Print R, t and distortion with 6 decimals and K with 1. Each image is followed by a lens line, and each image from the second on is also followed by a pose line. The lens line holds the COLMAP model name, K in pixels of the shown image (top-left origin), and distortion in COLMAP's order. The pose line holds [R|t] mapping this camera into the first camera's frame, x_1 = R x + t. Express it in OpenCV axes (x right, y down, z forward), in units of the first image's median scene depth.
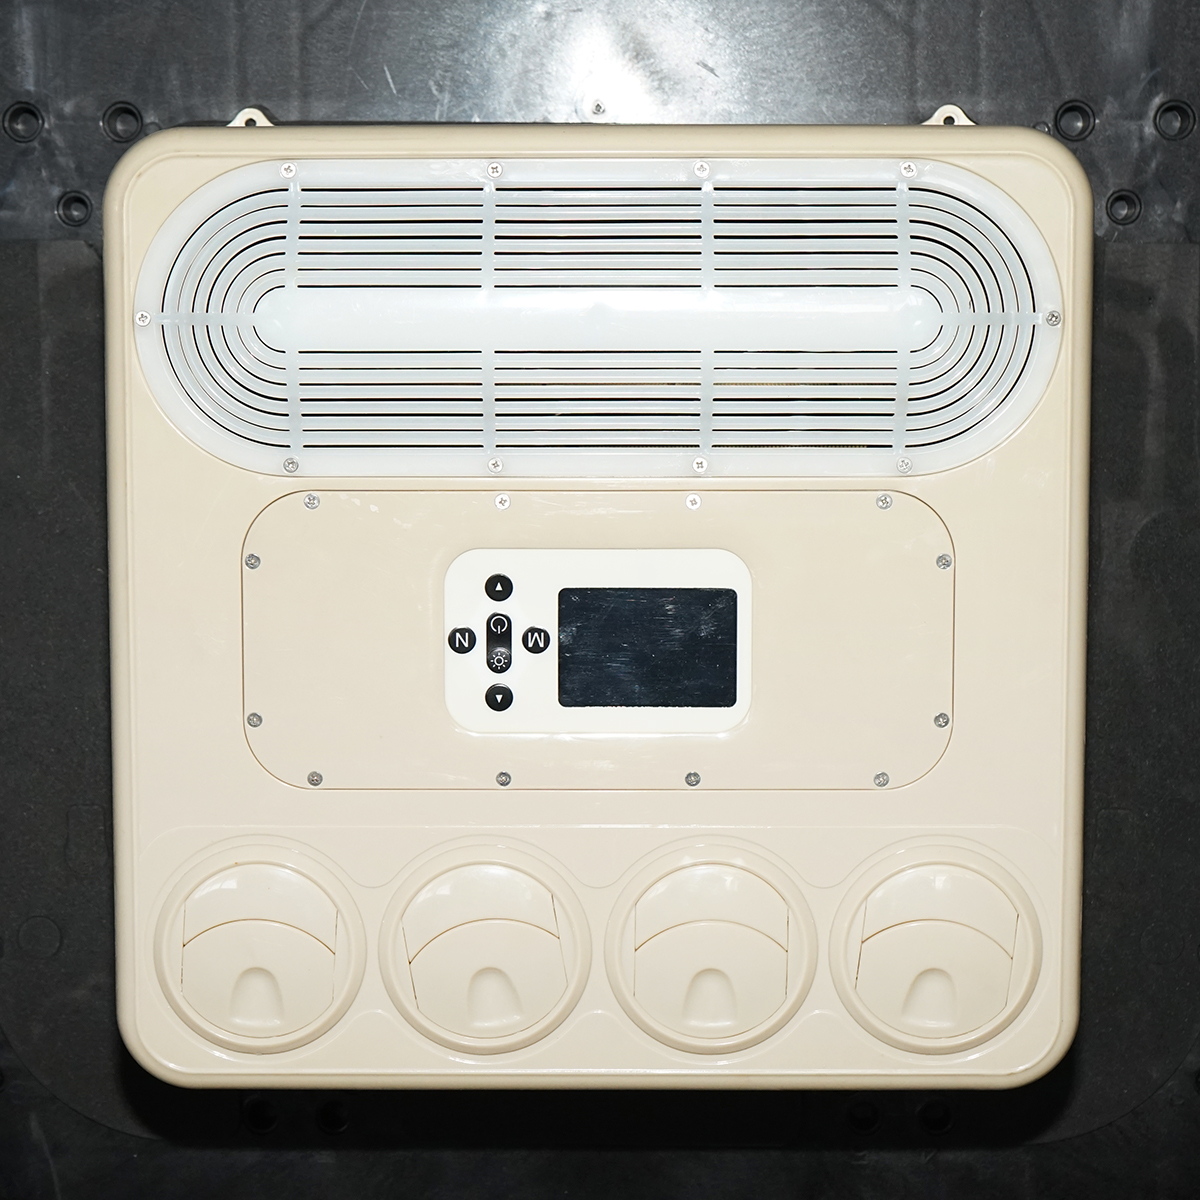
lens RADIAL K [[2979.4, 0, 598.8], [0, 2979.4, 600.8], [0, 0, 1]] dist [0.014184, 0.000000]
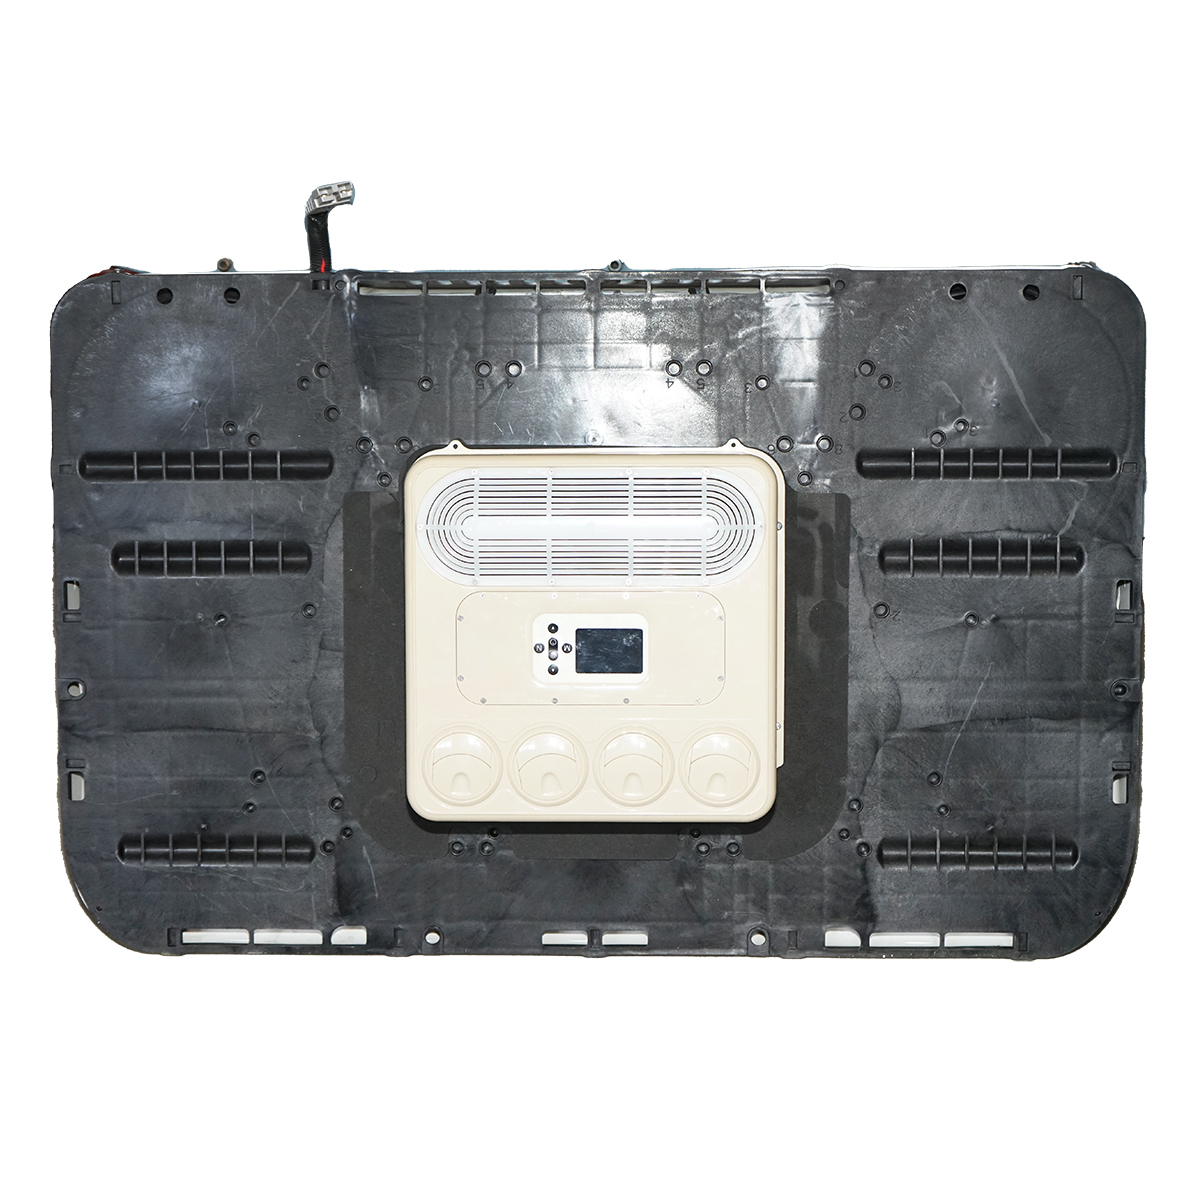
lens RADIAL K [[2979.4, 0, 600.6], [0, 2979.4, 600.1], [0, 0, 1]] dist [0.014184, 0.000000]
pose [[0.999642, -0.000106, -0.026754, 0.079255], [-0.000930, 0.999249, -0.038737, 0.072788], [0.026738, 0.038748, 0.998891, -1.638049]]
